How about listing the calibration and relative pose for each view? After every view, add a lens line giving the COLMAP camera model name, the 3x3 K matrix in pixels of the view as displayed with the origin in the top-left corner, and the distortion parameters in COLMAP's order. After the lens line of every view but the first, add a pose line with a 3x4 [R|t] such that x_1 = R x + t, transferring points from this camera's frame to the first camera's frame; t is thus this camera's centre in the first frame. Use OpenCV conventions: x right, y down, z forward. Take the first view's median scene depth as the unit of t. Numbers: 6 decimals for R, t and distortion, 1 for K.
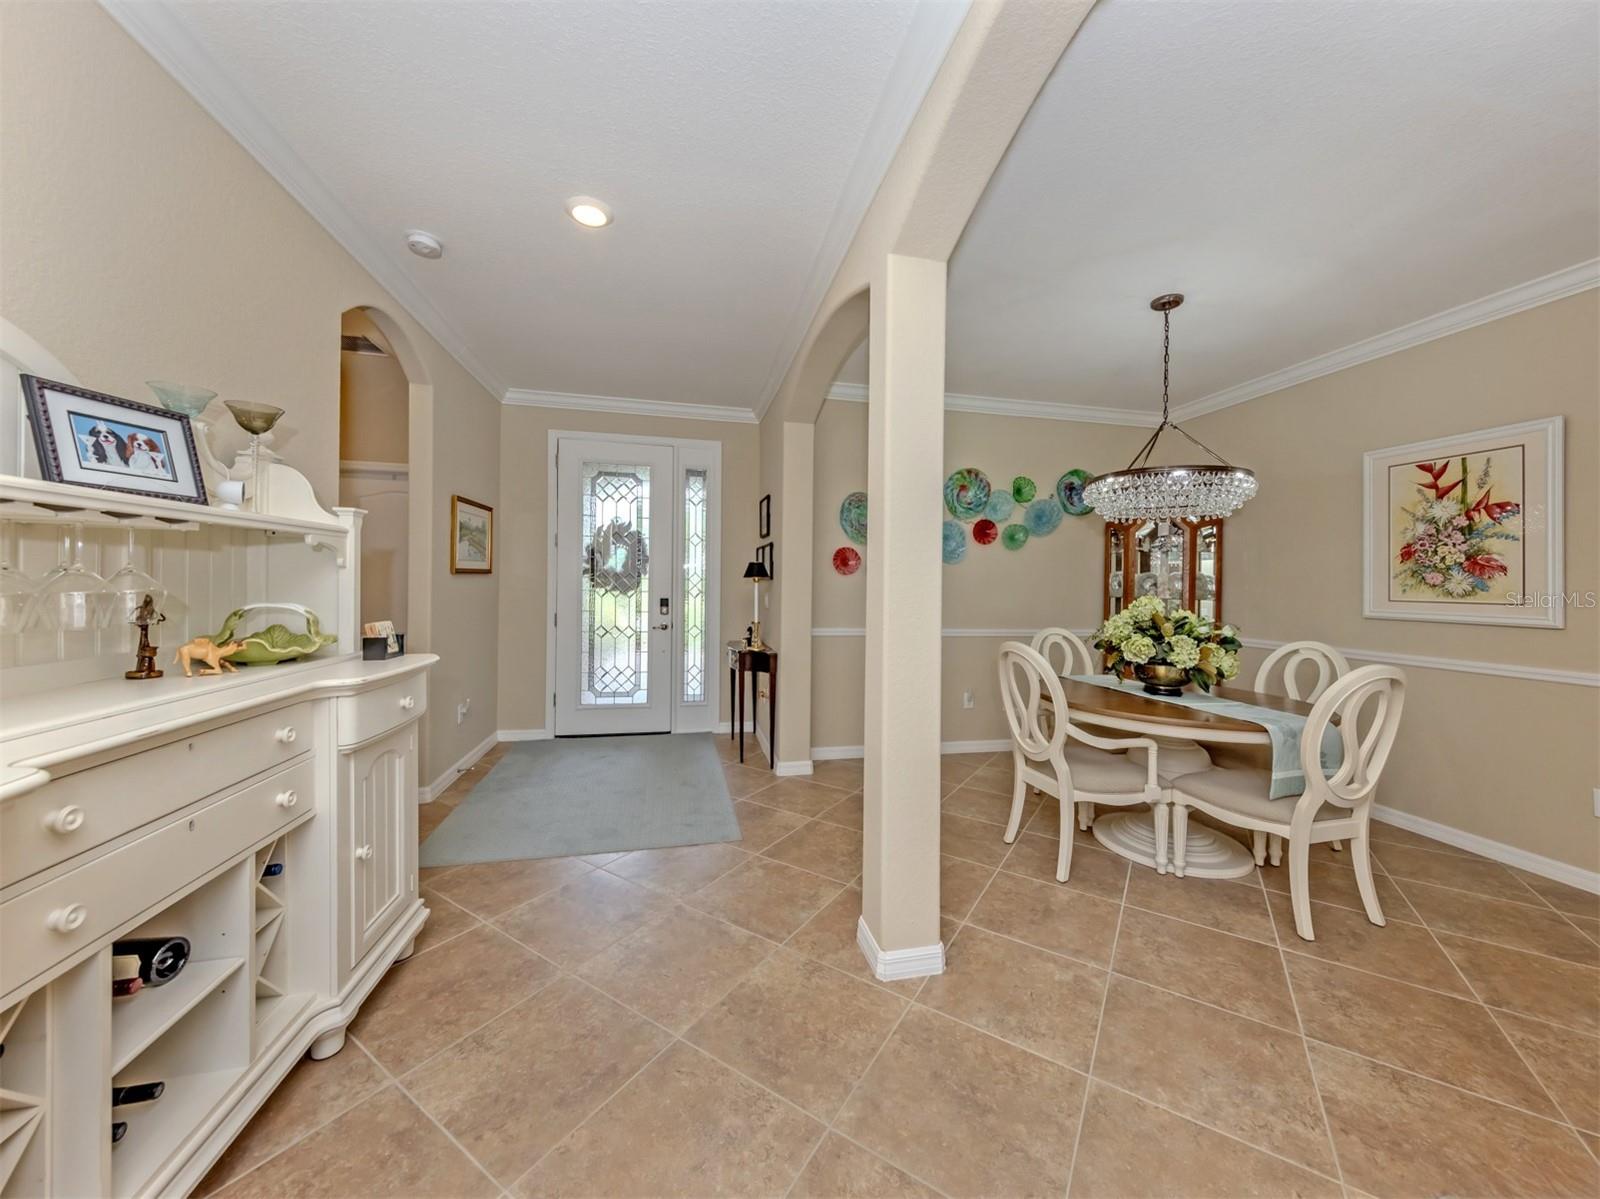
lens RADIAL K [[589.2, 0, 808.7], [0, 589.2, 562.6], [0, 0, 1]] dist [0.002058, 0.000346]
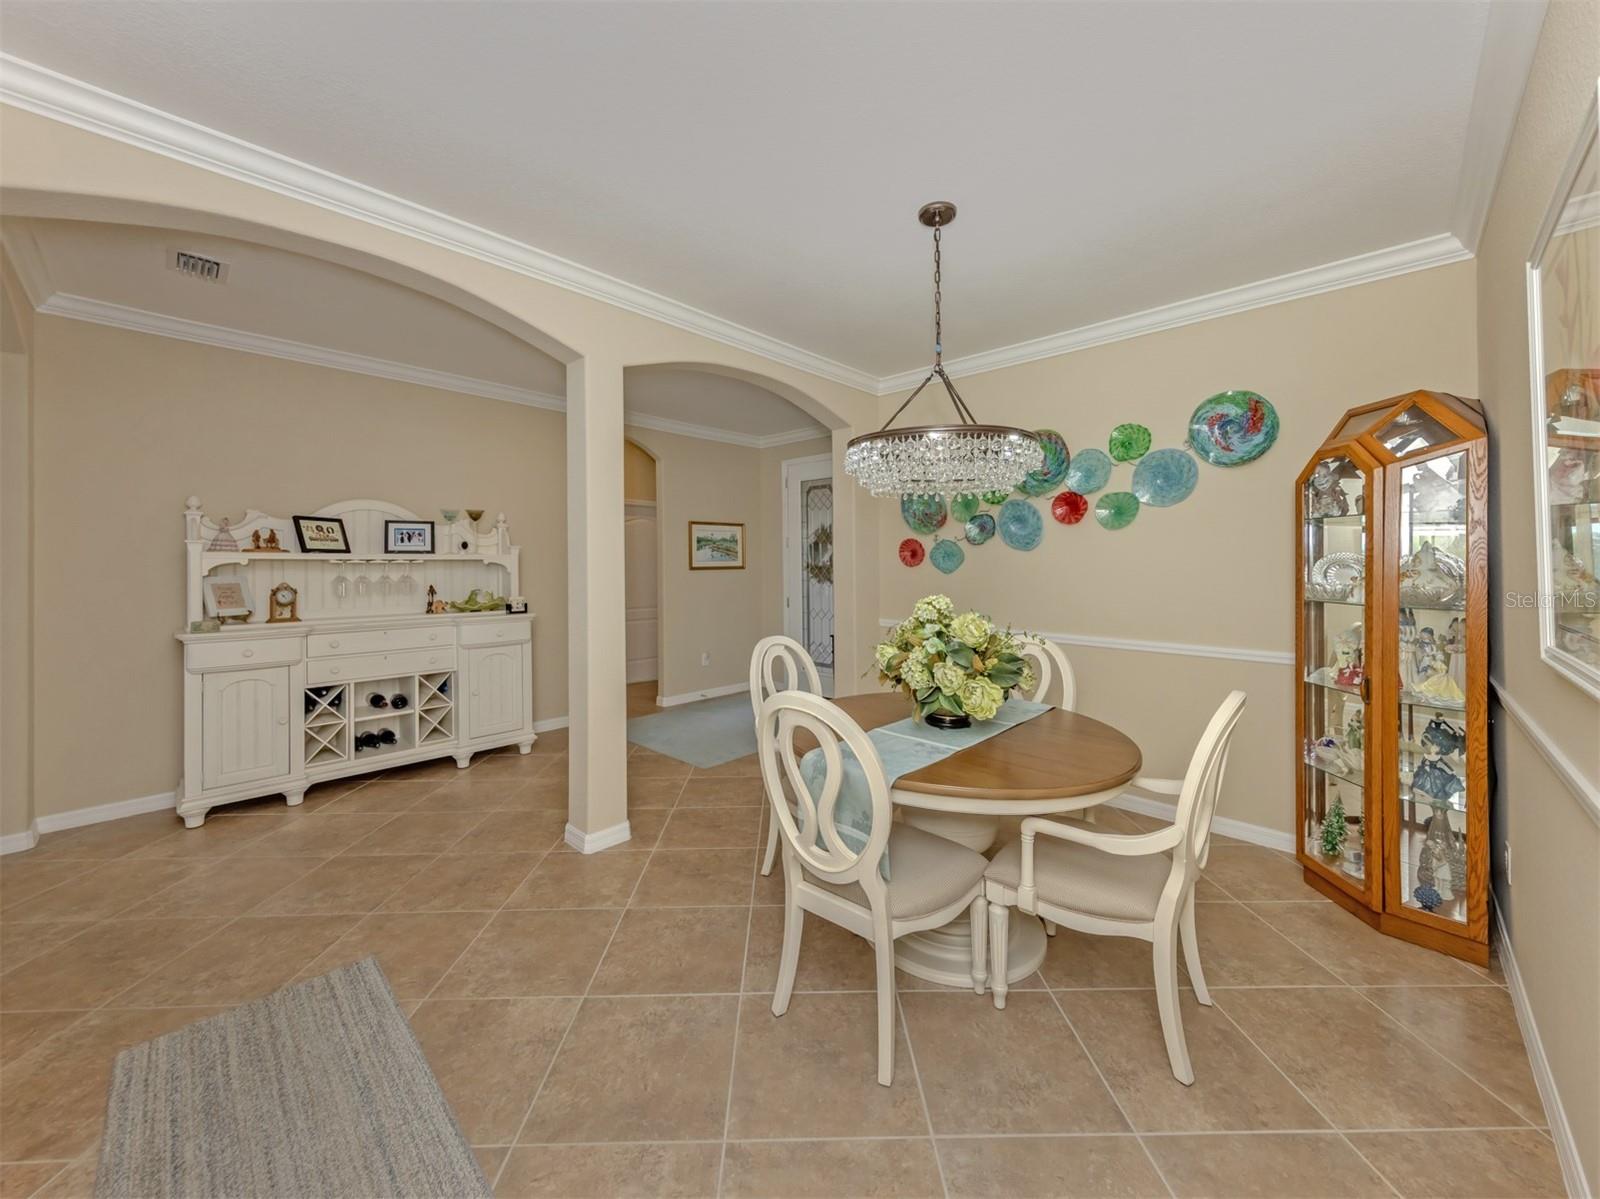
lens RADIAL K [[607.0, 0, 788.4], [0, 607.0, 543.5], [0, 0, 1]] dist [0.015489, 0.000182]
pose [[0.551630, -0.044776, -0.832886, 1.191805], [0.039857, 0.998832, -0.027300, 0.002156], [0.833136, -0.018137, 0.552770, 0.409426]]
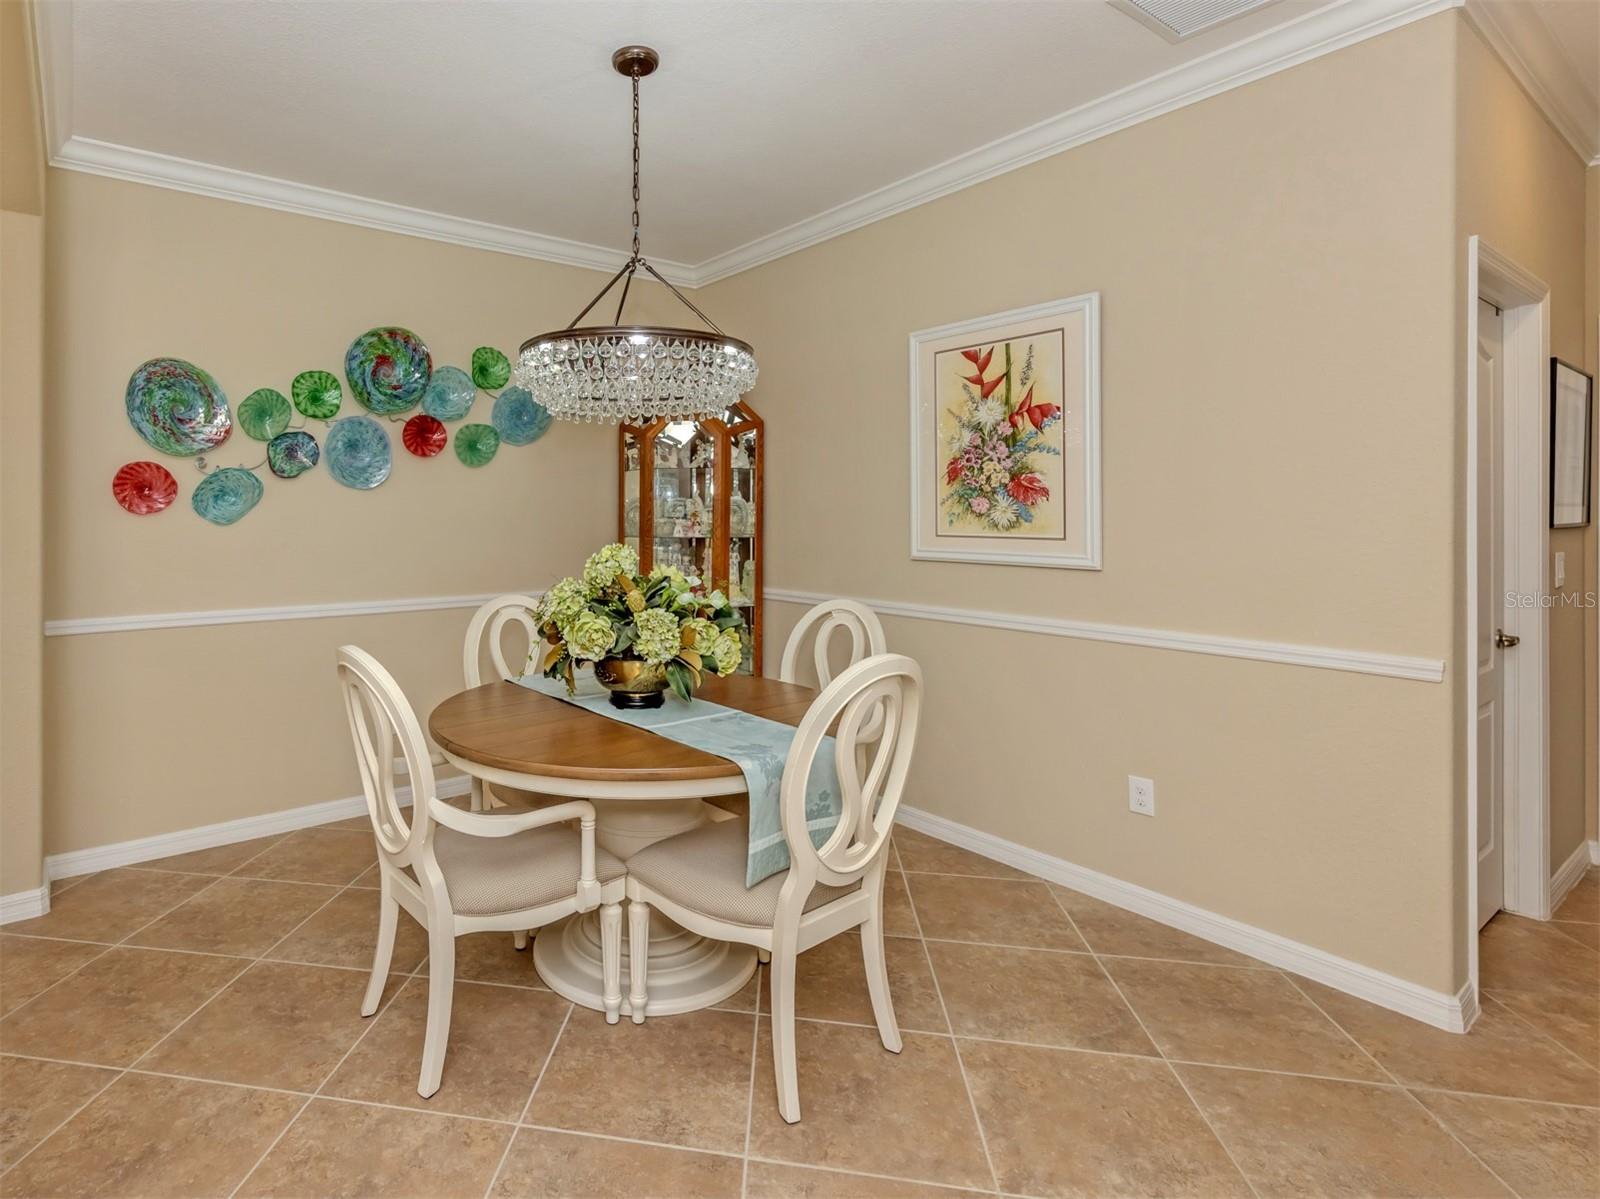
lens RADIAL K [[828.5, 0, 649.5], [0, 828.5, 481.9], [0, 0, 1]] dist [0.004191, 0.000459]
pose [[0.925273, -0.010157, 0.379167, 0.302800], [0.008695, 0.999947, 0.005569, -0.012769], [-0.379203, -0.001856, 0.925312, 0.209597]]
